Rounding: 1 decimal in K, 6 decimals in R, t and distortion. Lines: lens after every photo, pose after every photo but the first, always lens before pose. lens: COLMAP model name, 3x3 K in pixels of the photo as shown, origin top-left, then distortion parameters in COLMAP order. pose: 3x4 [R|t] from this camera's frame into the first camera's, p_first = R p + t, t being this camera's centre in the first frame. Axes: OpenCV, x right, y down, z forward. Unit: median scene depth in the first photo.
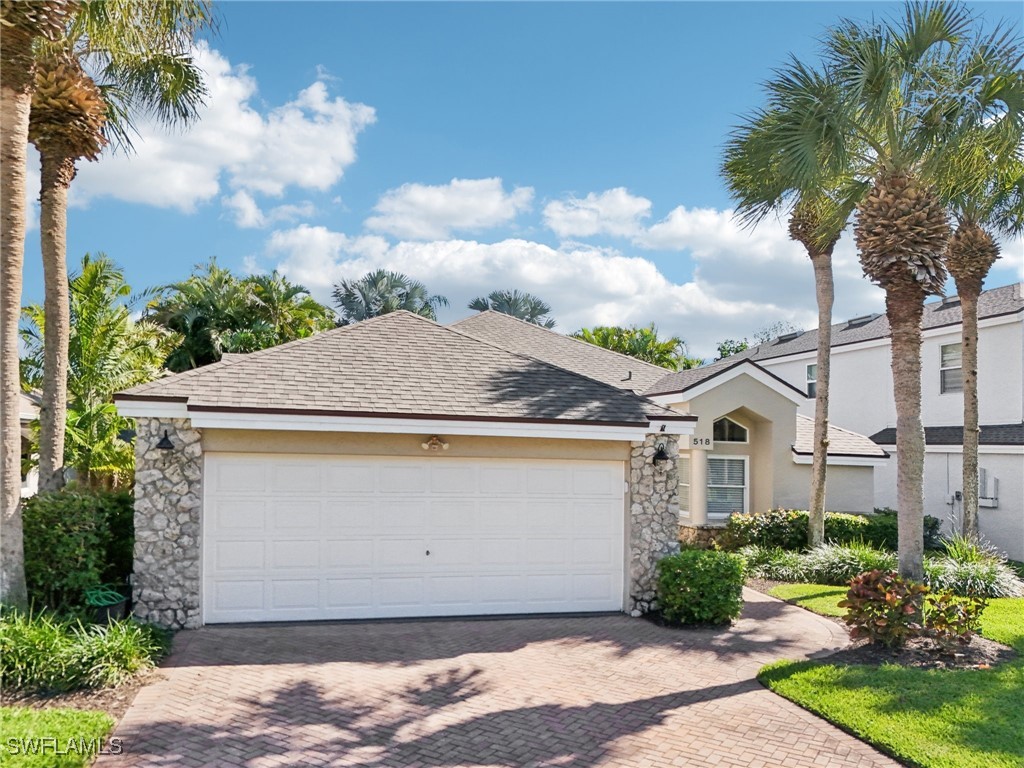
lens RADIAL K [[771.2, 0, 482.7], [0, 771.2, 468.2], [0, 0, 1]] dist [-0.000049, -0.001091]
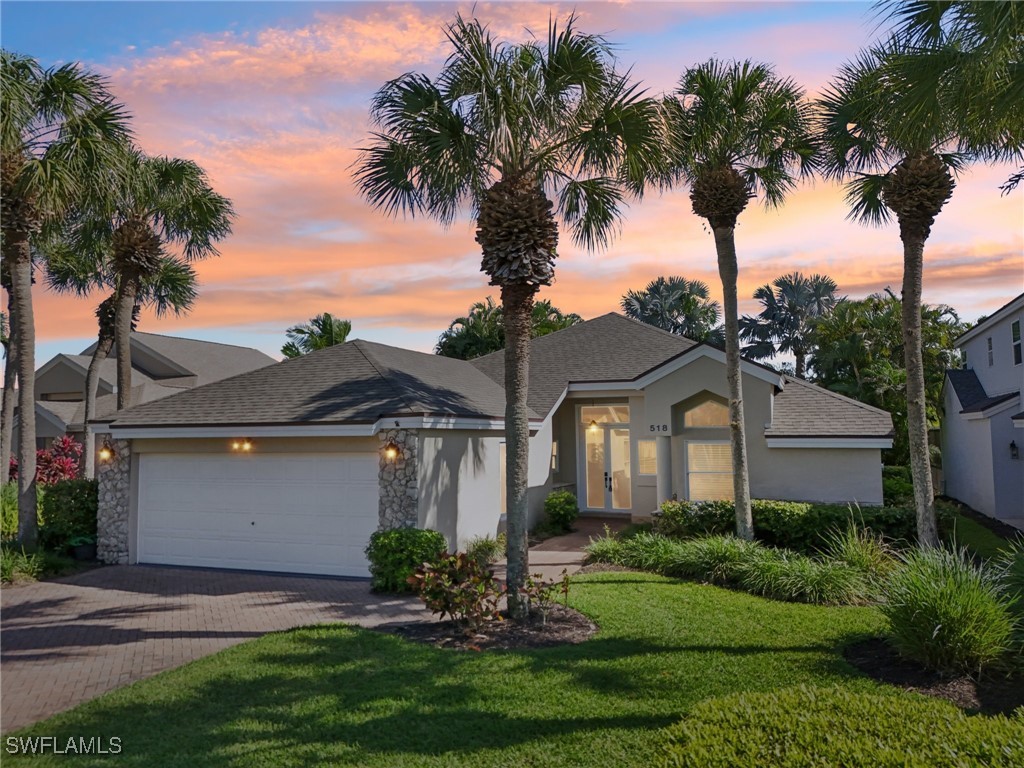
lens RADIAL K [[730.8, 0, 561.2], [0, 730.8, 420.9], [0, 0, 1]] dist [-0.000359, -0.001594]
pose [[0.828170, -0.047255, -0.558482, 1.234580], [0.018186, 0.998180, -0.057492, 0.015145], [0.560182, 0.037456, 0.827522, 0.249486]]
